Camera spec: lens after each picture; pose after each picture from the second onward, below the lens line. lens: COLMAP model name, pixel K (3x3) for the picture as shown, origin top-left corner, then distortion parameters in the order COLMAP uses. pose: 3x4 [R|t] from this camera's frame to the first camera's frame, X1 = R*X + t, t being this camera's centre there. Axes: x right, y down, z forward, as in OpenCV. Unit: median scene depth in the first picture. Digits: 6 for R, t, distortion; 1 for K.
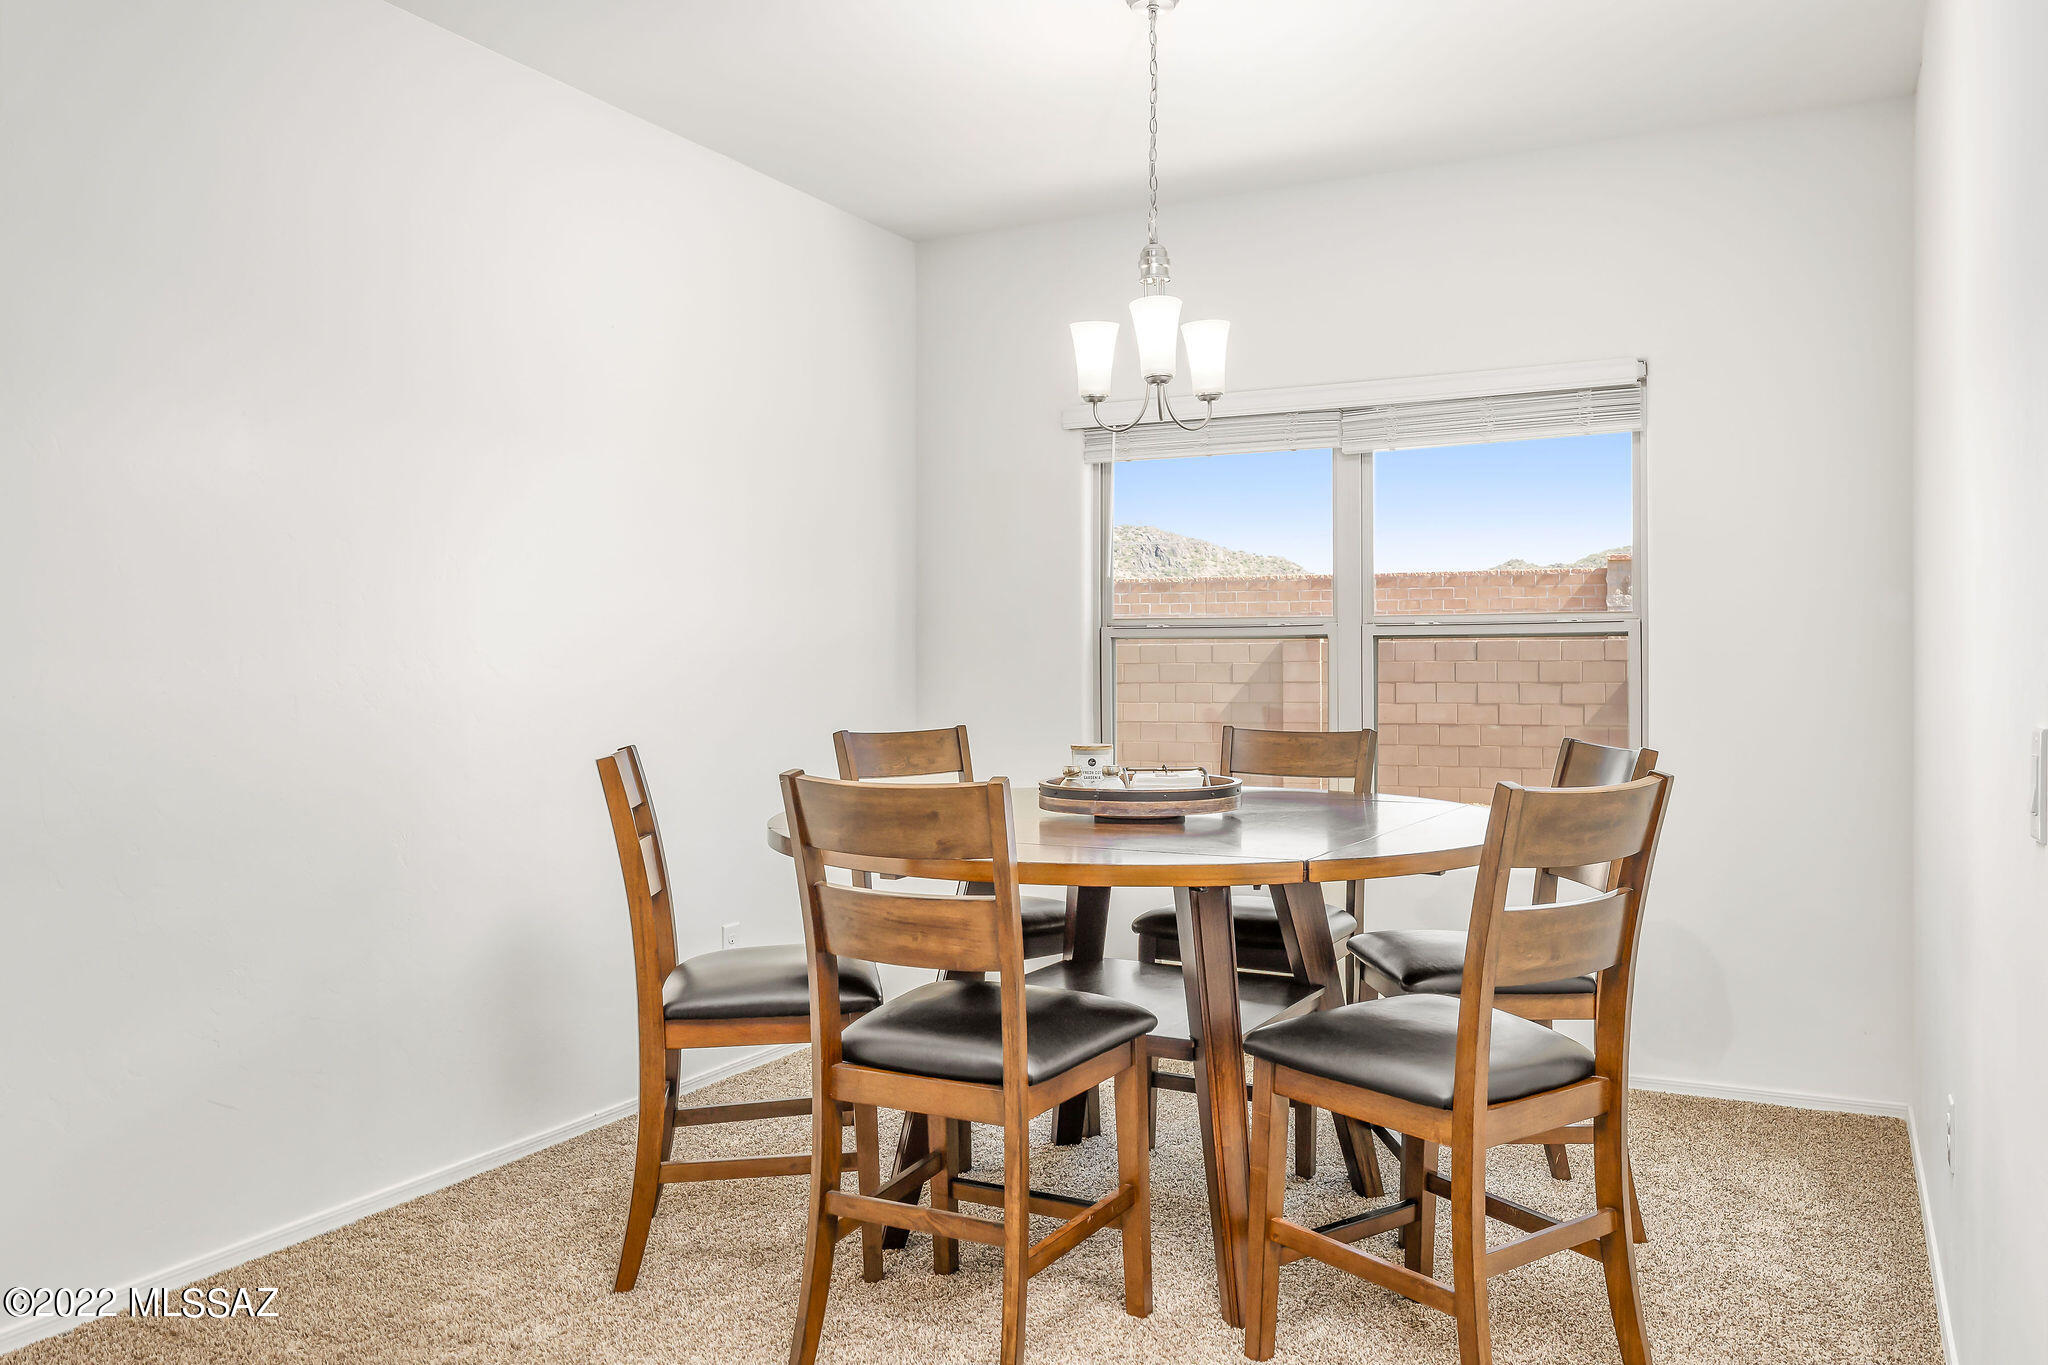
lens RADIAL K [[1542.6, 0, 1026.4], [0, 1542.6, 721.9], [0, 0, 1]] dist [0.000480, 0.000130]
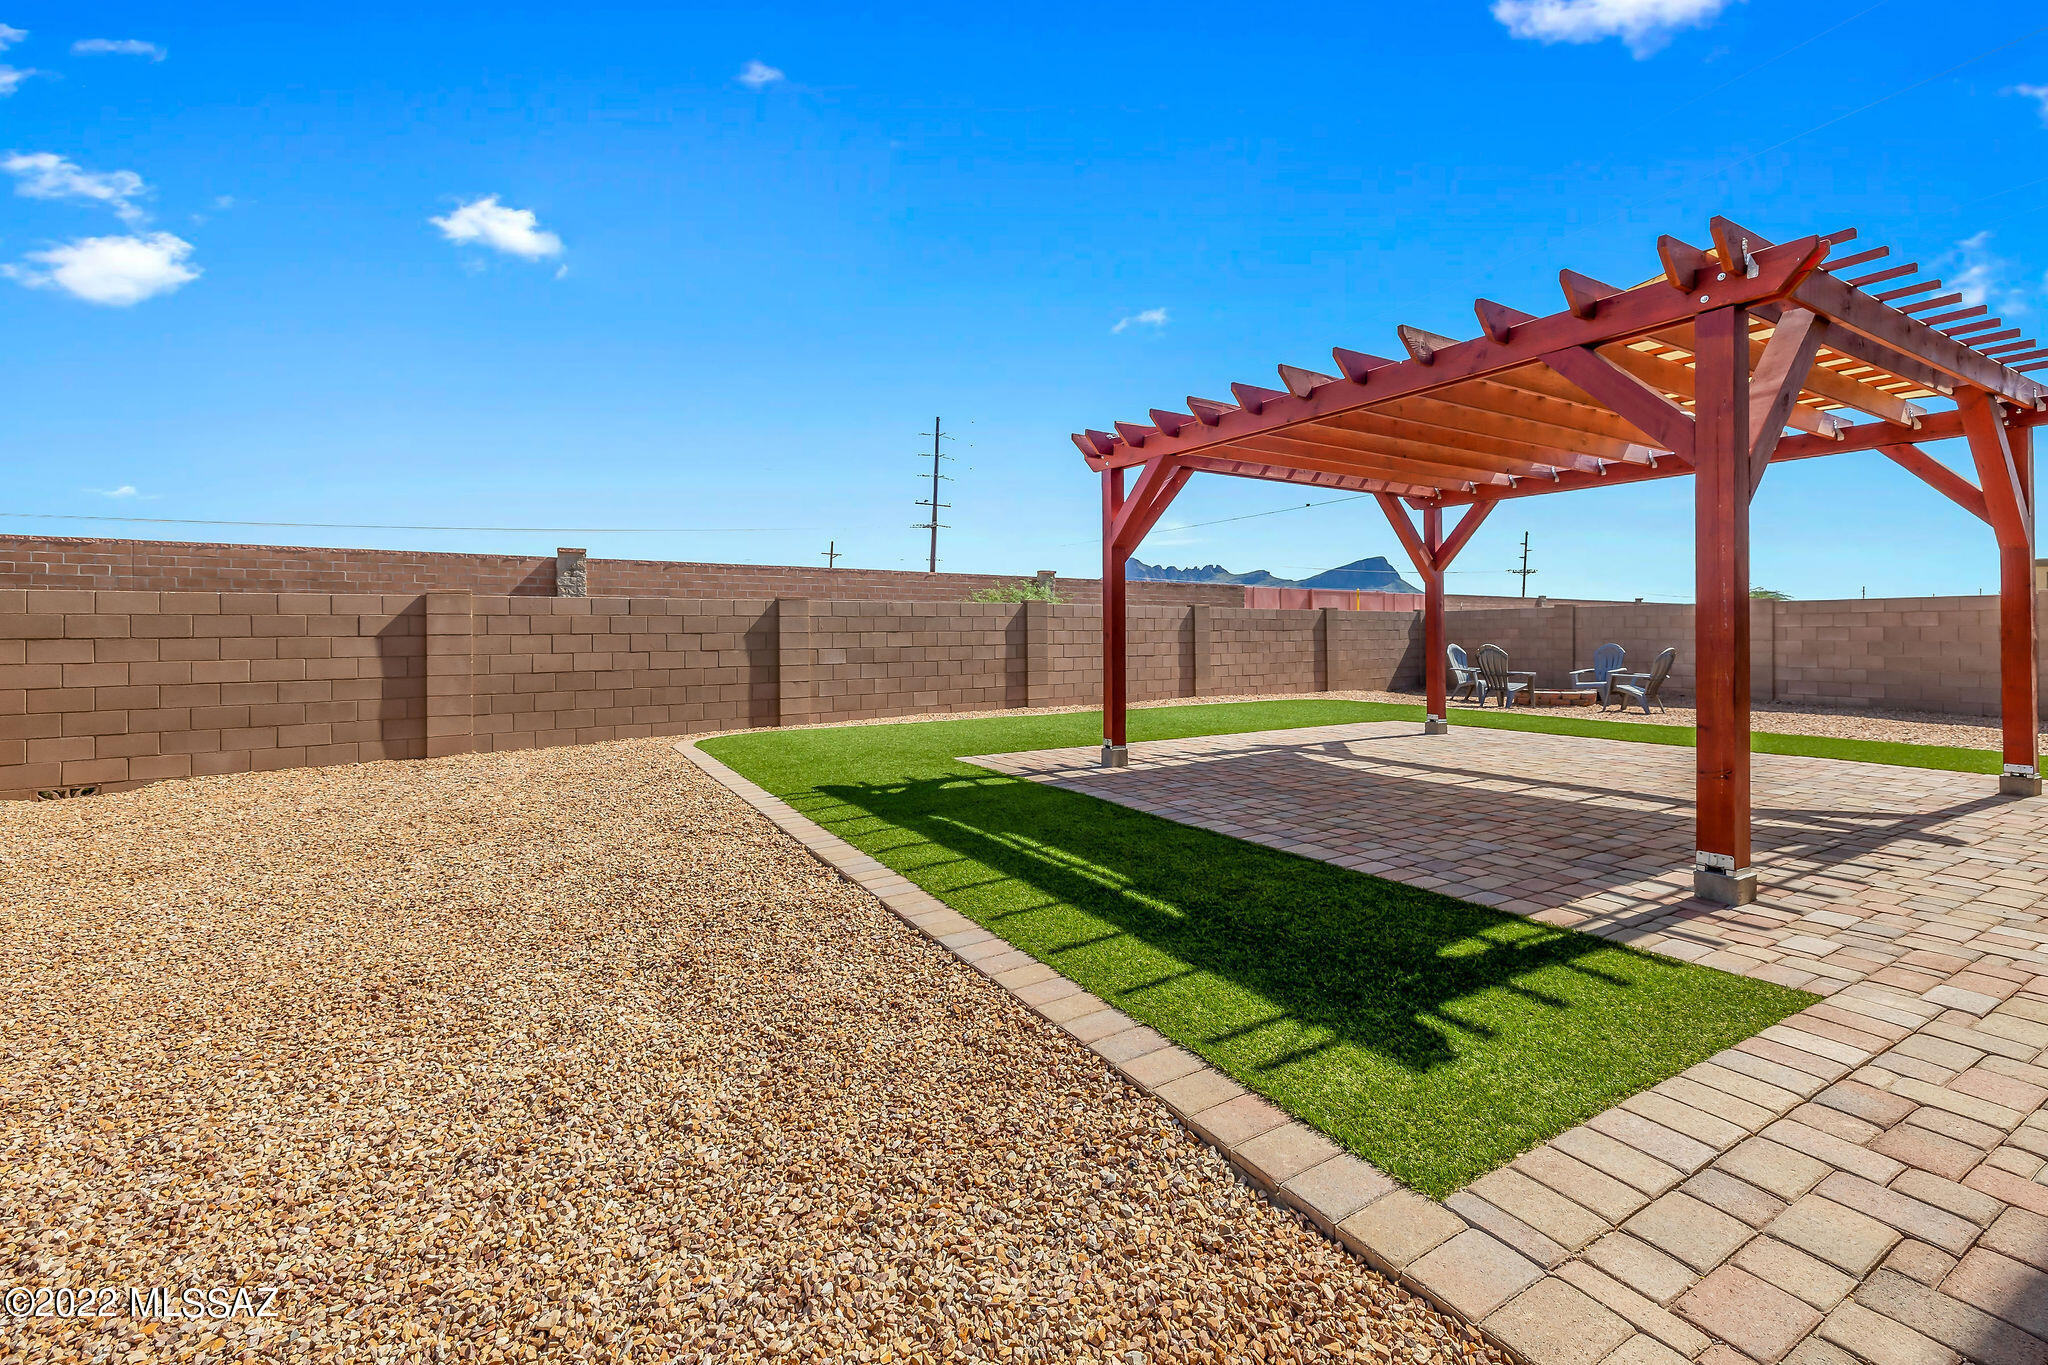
lens RADIAL K [[887.7, 0, 1026.0], [0, 887.7, 633.7], [0, 0, 1]] dist [-0.000816, 0.000074]
pose [[0.535663, -0.001385, 0.844431, -0.524075], [0.035312, 0.999161, -0.020761, -0.005383], [-0.843693, 0.040940, 0.535263, 1.867073]]
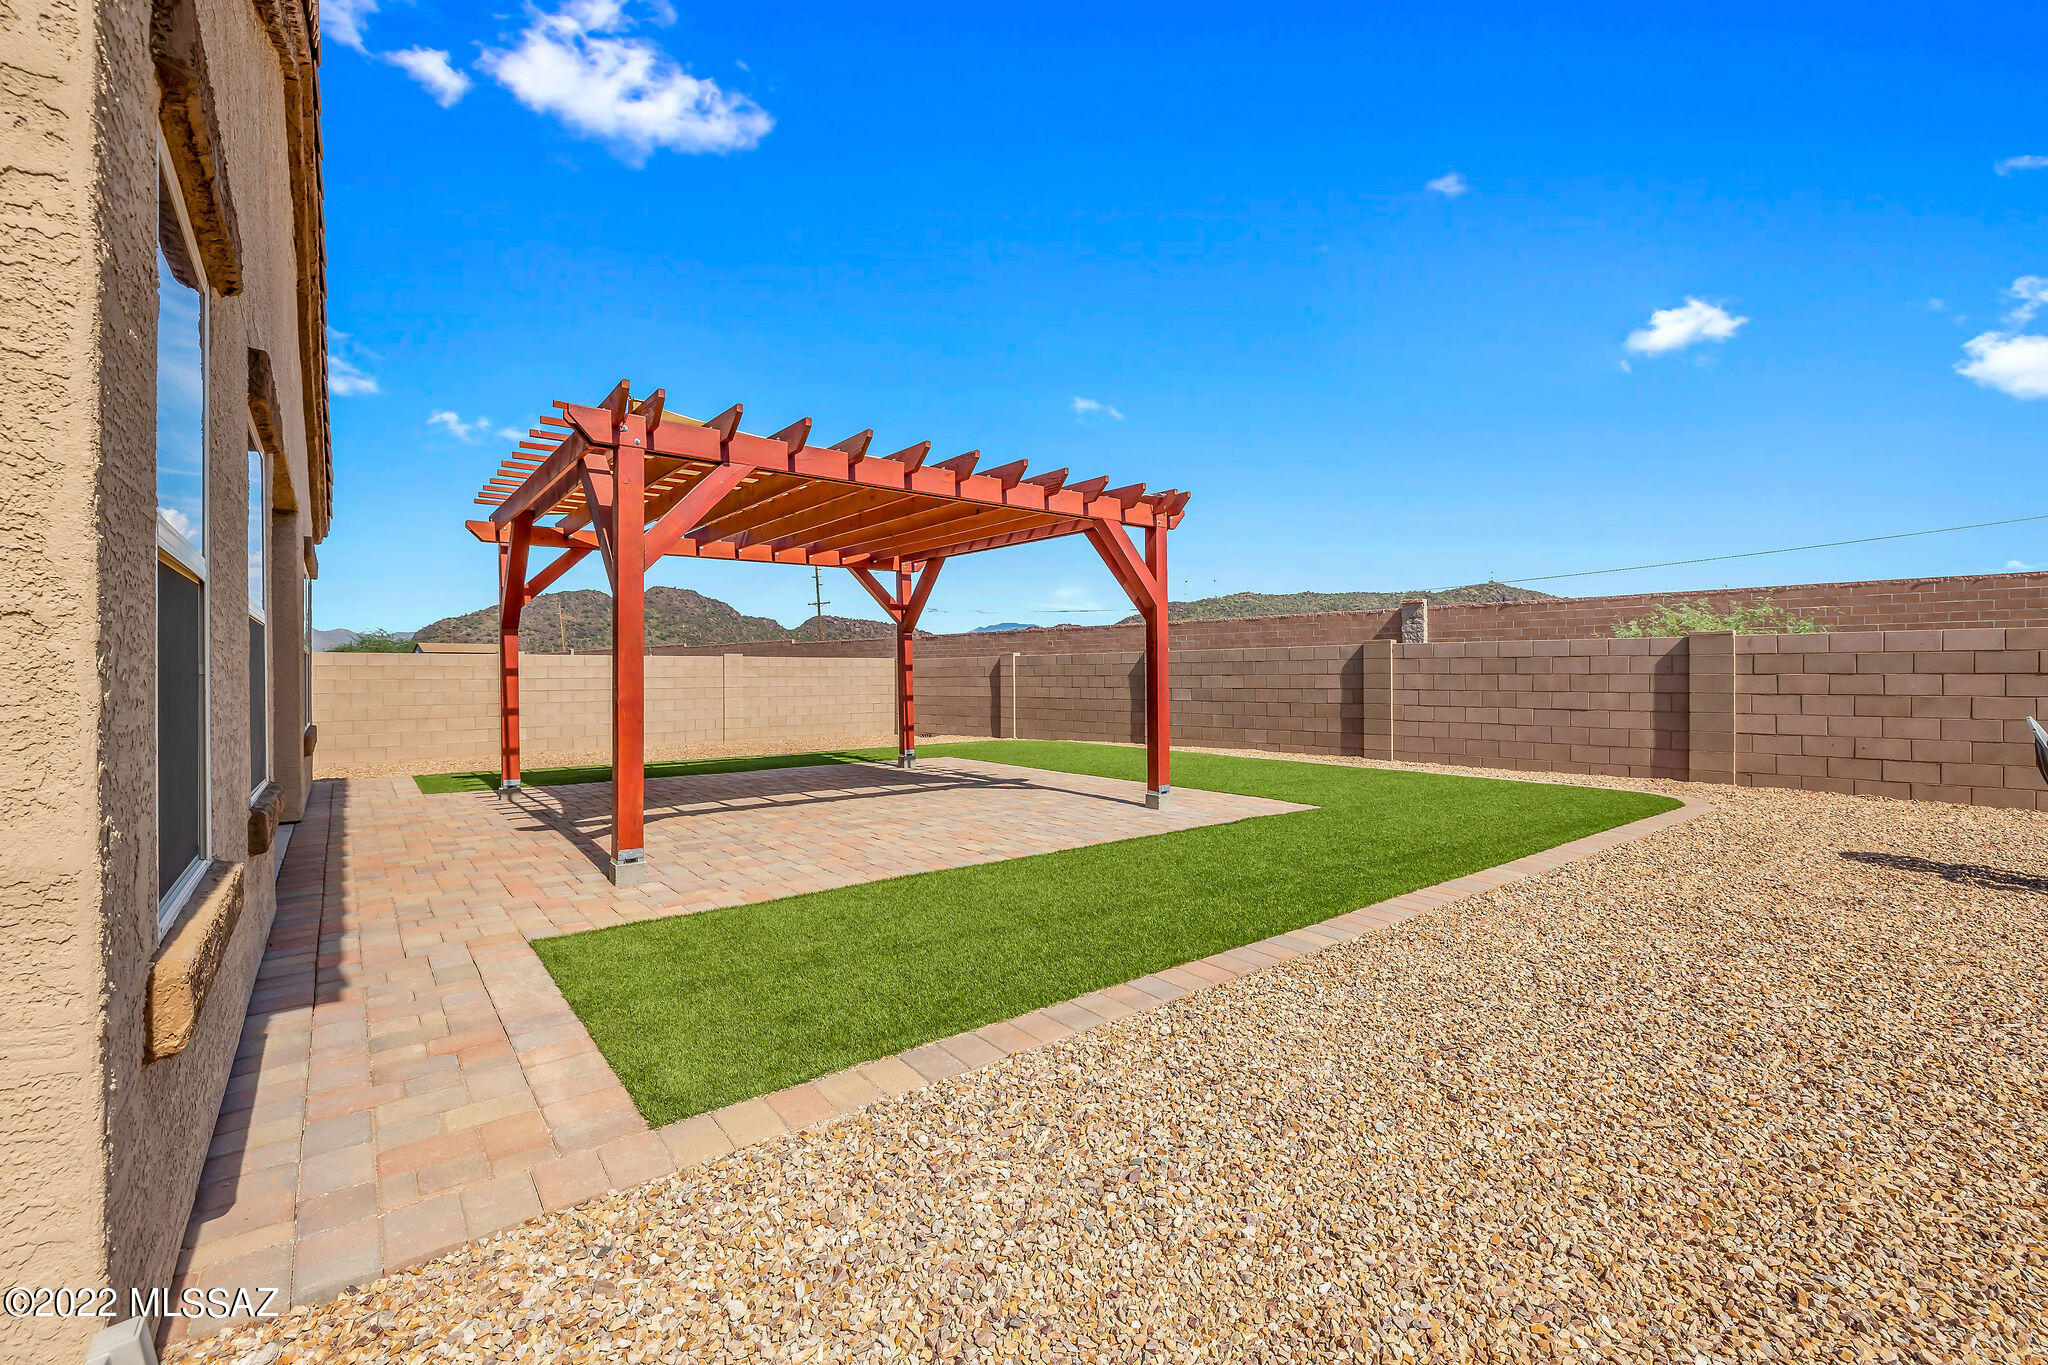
lens RADIAL K [[878.5, 0, 1025.9], [0, 878.5, 676.3], [0, 0, 1]] dist [0.000568, -0.000145]
pose [[0.908138, -0.000328, -0.418671, 3.265089], [-0.013552, 0.999453, -0.030179, 0.037685], [0.418452, 0.033080, 0.907636, 0.031165]]
